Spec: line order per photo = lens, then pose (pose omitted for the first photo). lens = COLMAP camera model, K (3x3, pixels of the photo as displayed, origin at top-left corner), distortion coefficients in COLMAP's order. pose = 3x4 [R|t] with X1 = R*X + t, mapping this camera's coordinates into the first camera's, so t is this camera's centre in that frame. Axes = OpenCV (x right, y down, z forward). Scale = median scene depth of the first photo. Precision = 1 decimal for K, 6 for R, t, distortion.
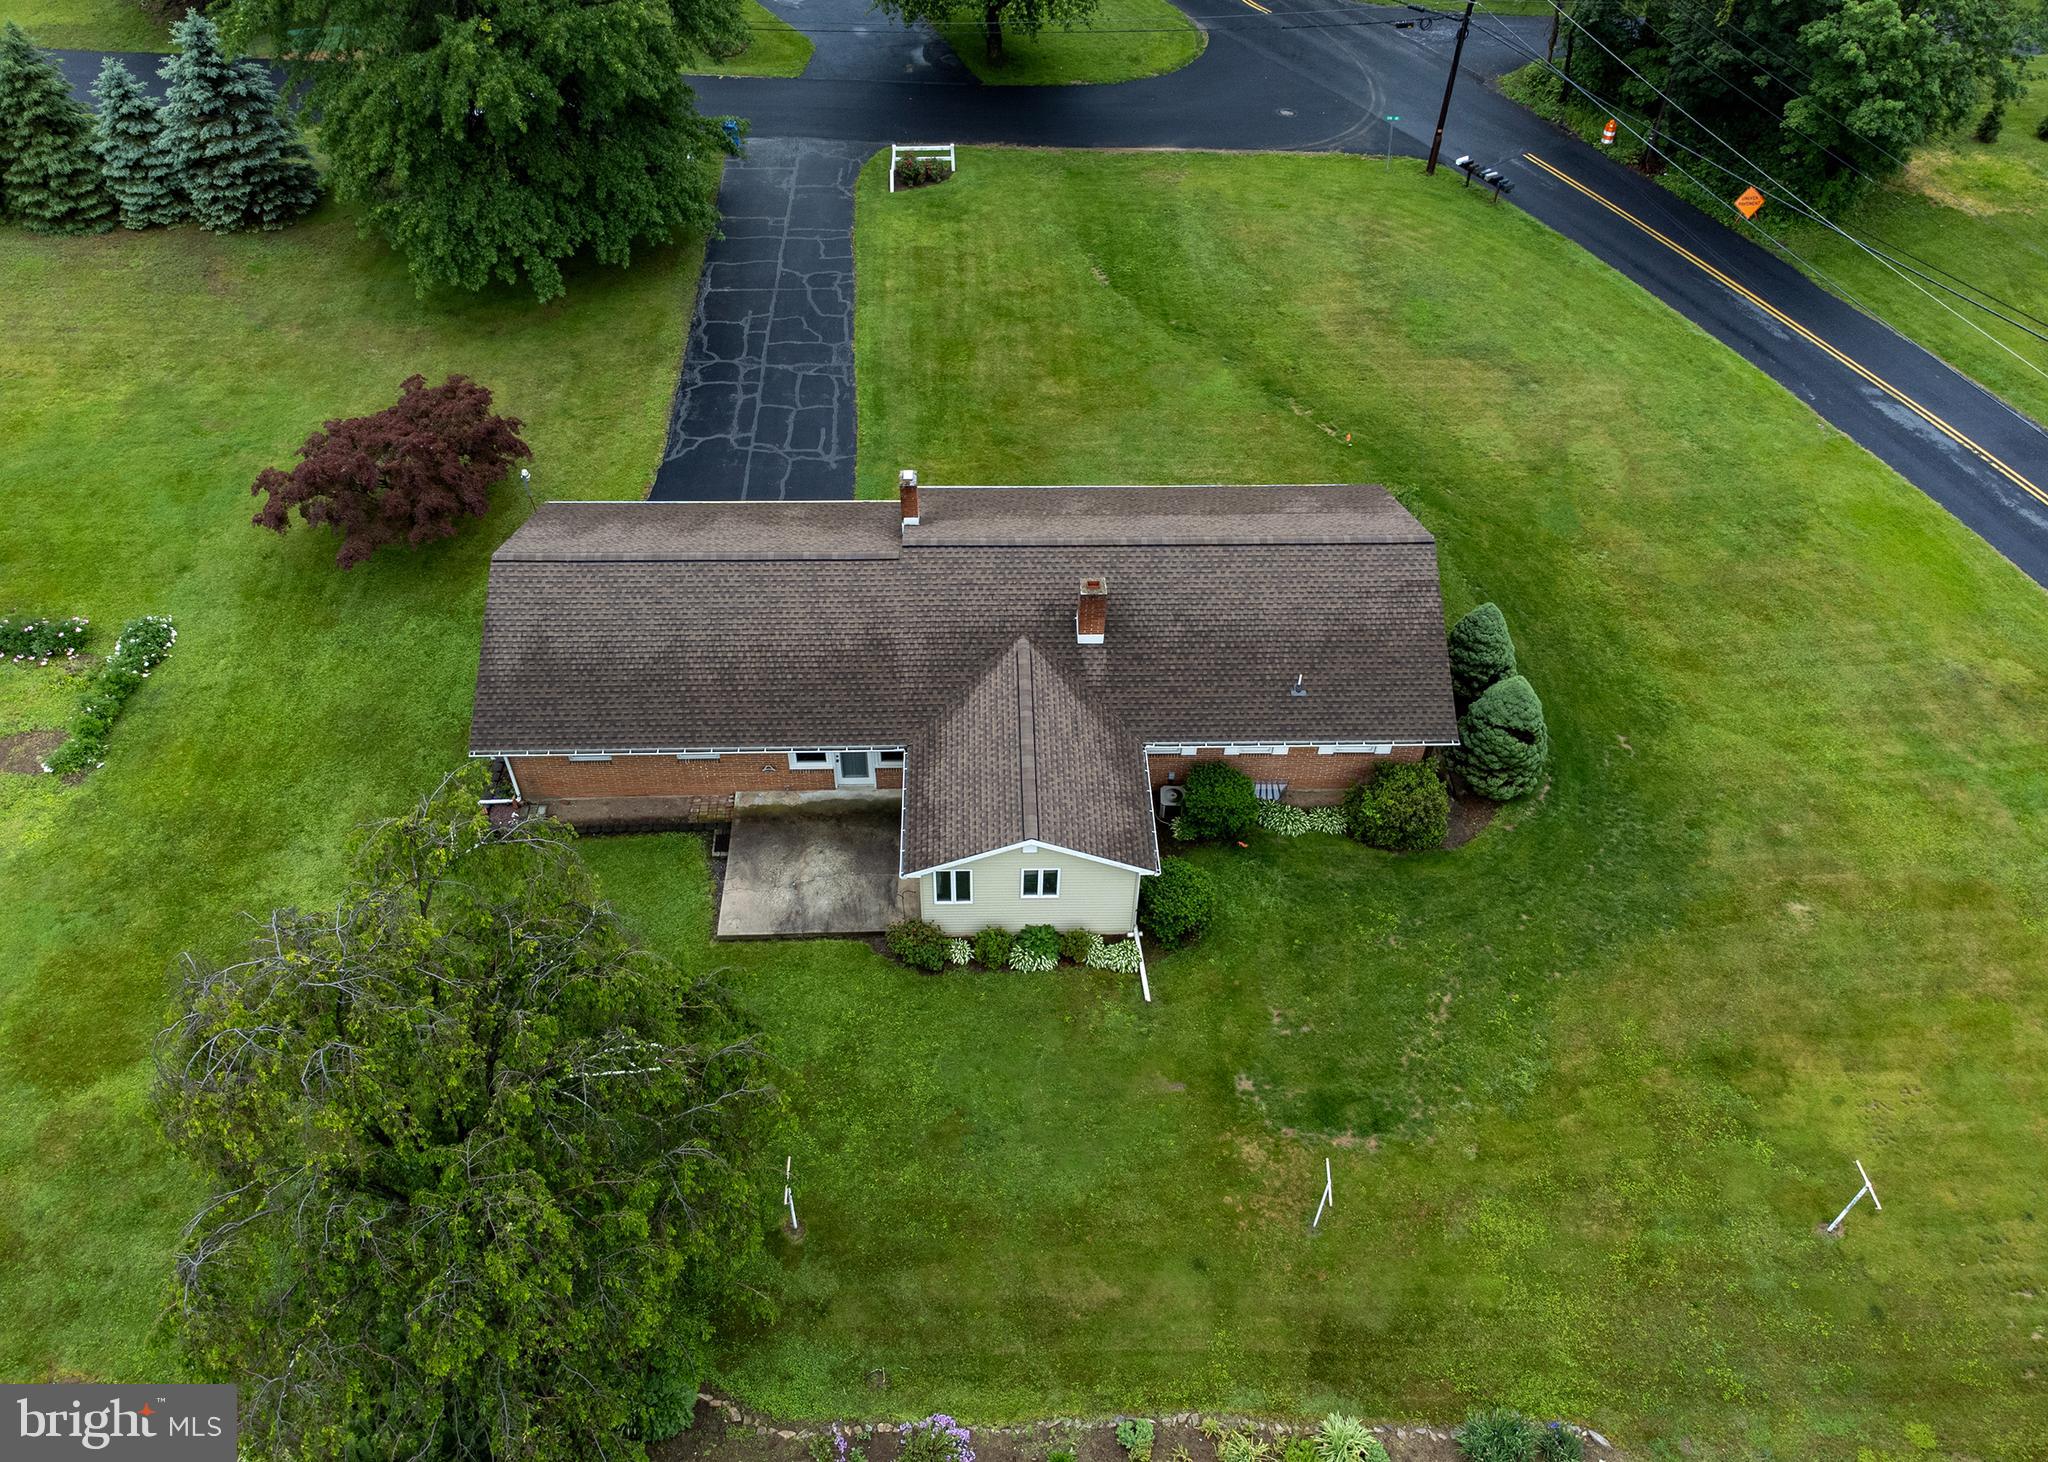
lens RADIAL K [[1532.1, 0, 1024.0], [0, 1532.1, 731.0], [0, 0, 1]] dist [0.019619, -0.002451]
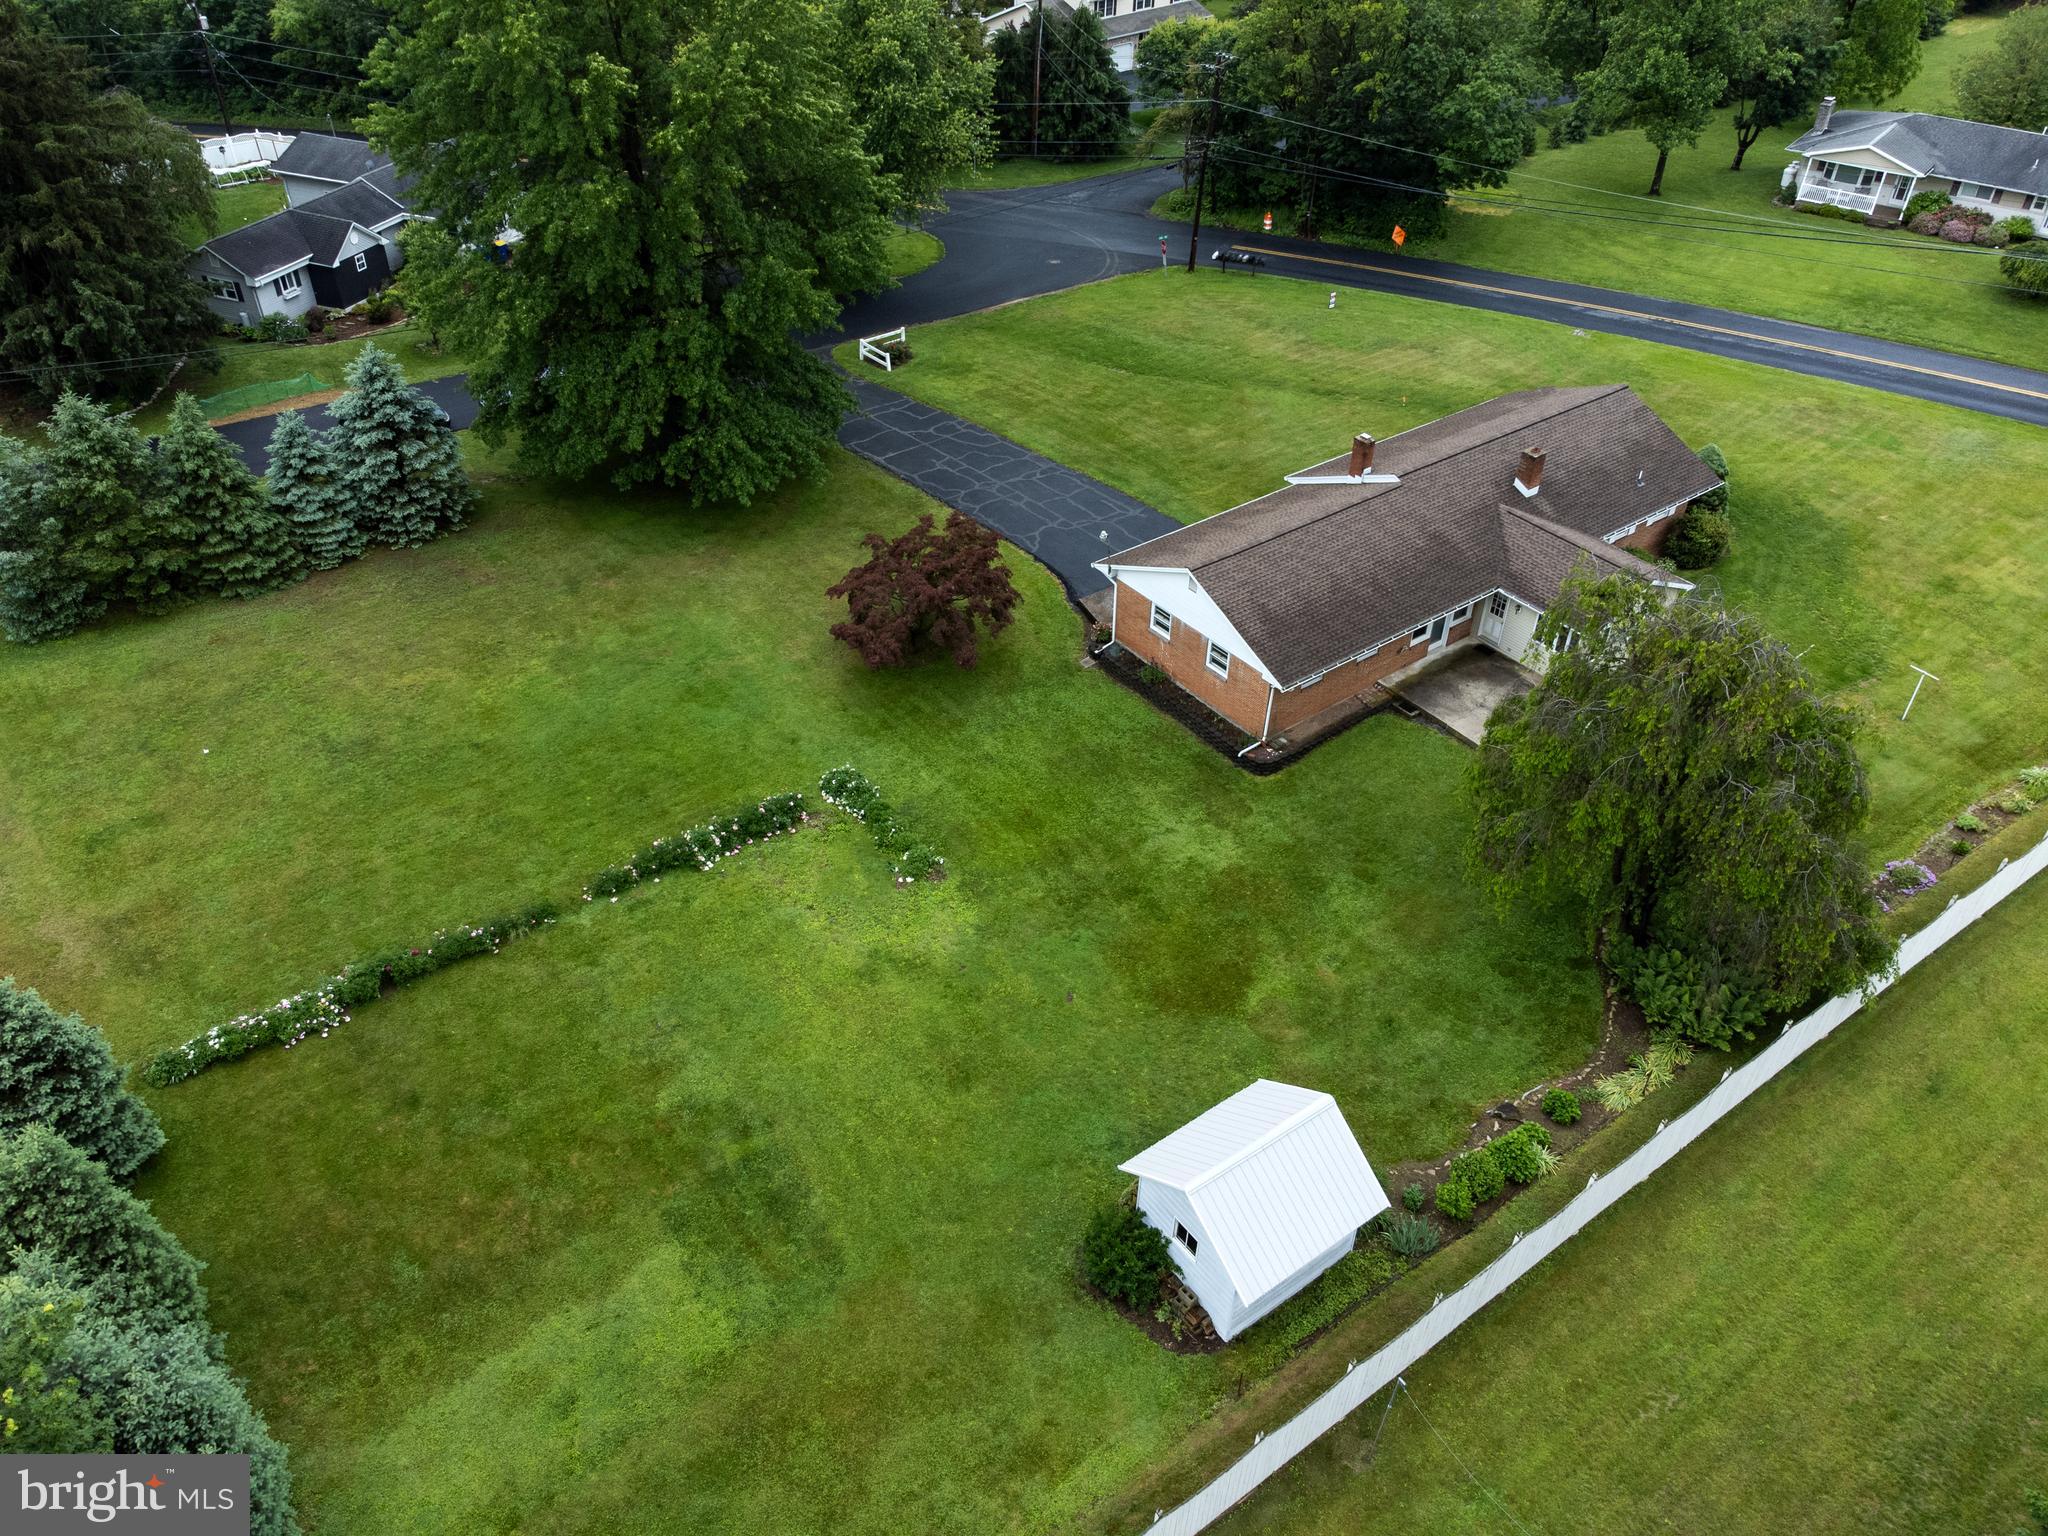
lens RADIAL K [[1543.0, 0, 1024.0], [0, 1543.0, 768.0], [0, 0, 1]] dist [0.000447, -0.002370]
pose [[0.815960, -0.358224, 0.453746, -0.793684], [0.419370, 0.907017, -0.038071, 0.022378], [-0.397917, 0.221352, 0.890317, -0.048700]]
